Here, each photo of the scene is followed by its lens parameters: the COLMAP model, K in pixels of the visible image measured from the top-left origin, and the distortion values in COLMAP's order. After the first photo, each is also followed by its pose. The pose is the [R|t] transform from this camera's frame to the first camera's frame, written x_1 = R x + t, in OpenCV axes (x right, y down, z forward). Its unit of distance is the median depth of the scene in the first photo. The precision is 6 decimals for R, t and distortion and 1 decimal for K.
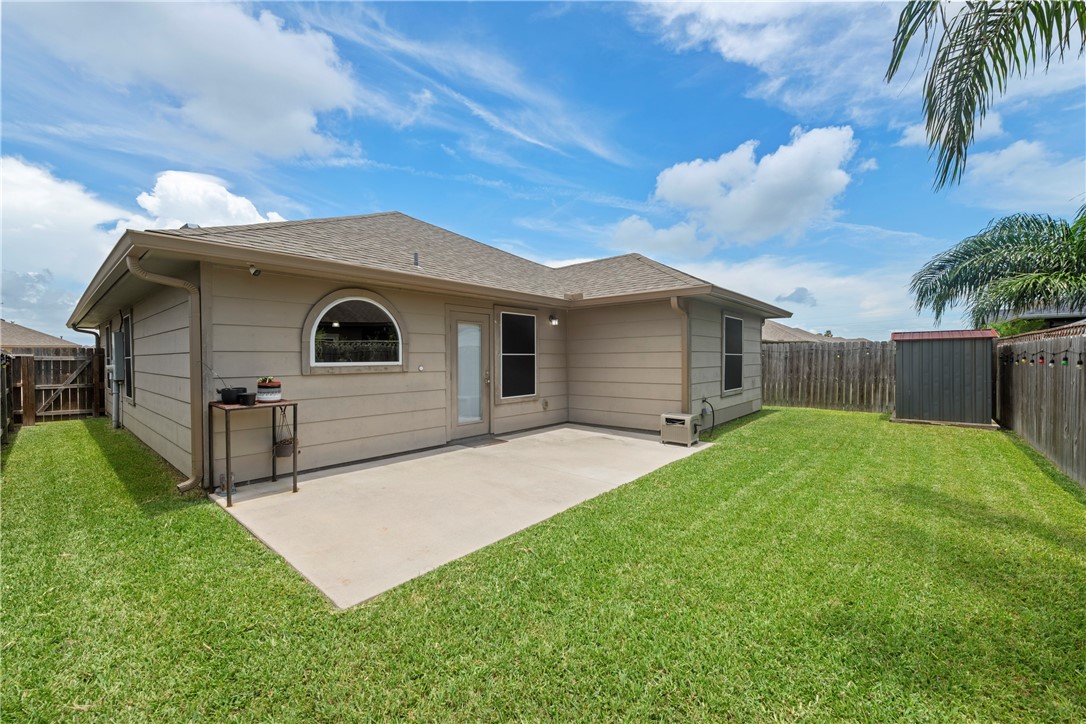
lens RADIAL K [[429.6, 0, 544.4], [0, 429.6, 364.0], [0, 0, 1]] dist [0.001776, 0.000132]
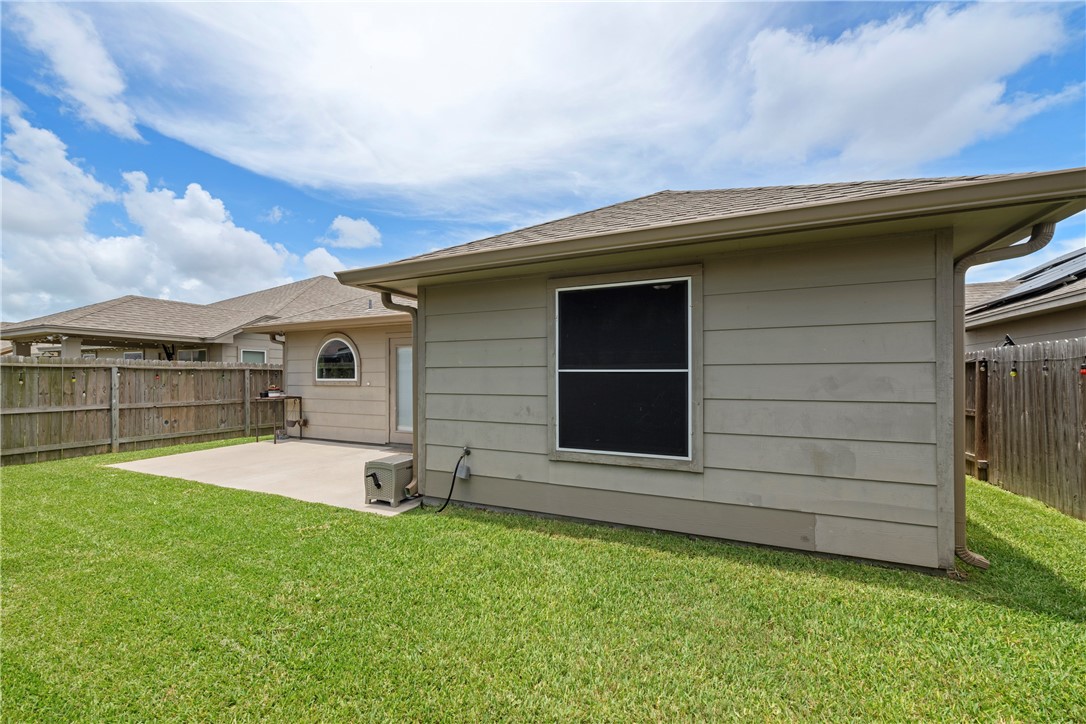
lens RADIAL K [[430.9, 0, 547.6], [0, 430.9, 357.9], [0, 0, 1]] dist [0.000005, -0.000225]
pose [[0.280180, -0.029803, -0.959485, 1.070931], [-0.011308, 0.999346, -0.034343, -0.028173], [0.959881, 0.020472, 0.279660, 1.049061]]
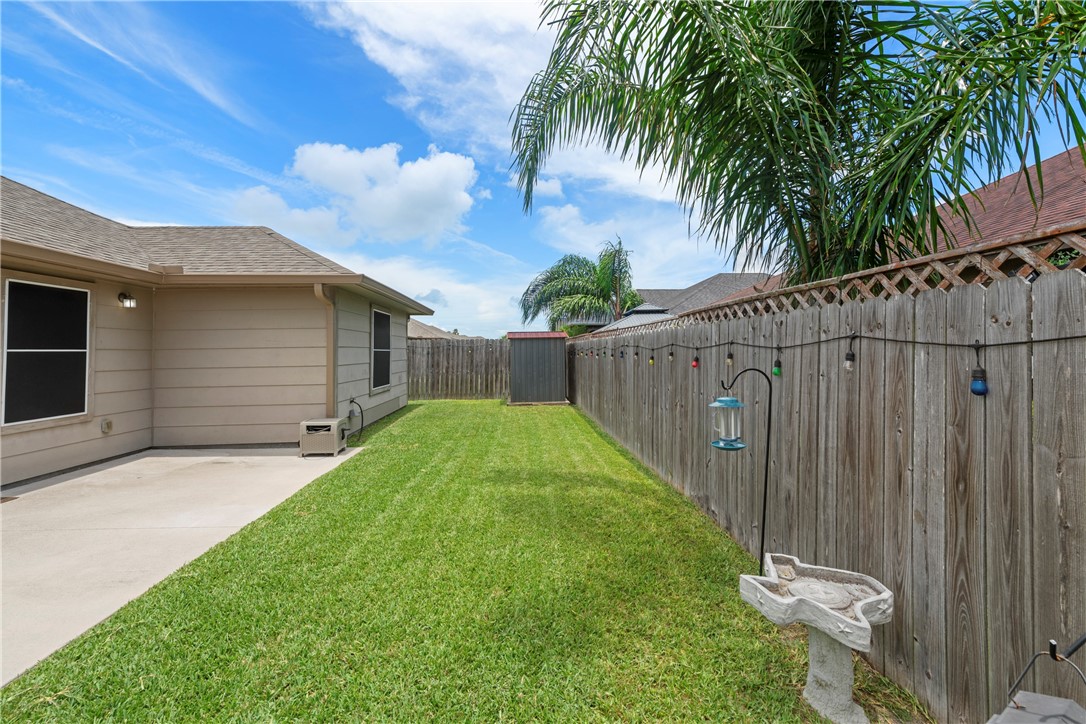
lens RADIAL K [[441.2, 0, 540.8], [0, 441.2, 336.7], [0, 0, 1]] dist [-0.001123, -0.000543]
pose [[0.713167, 0.019961, 0.700709, 0.000793], [0.016863, 0.998817, -0.045617, -0.001680], [-0.700791, 0.044349, 0.711987, 0.054735]]
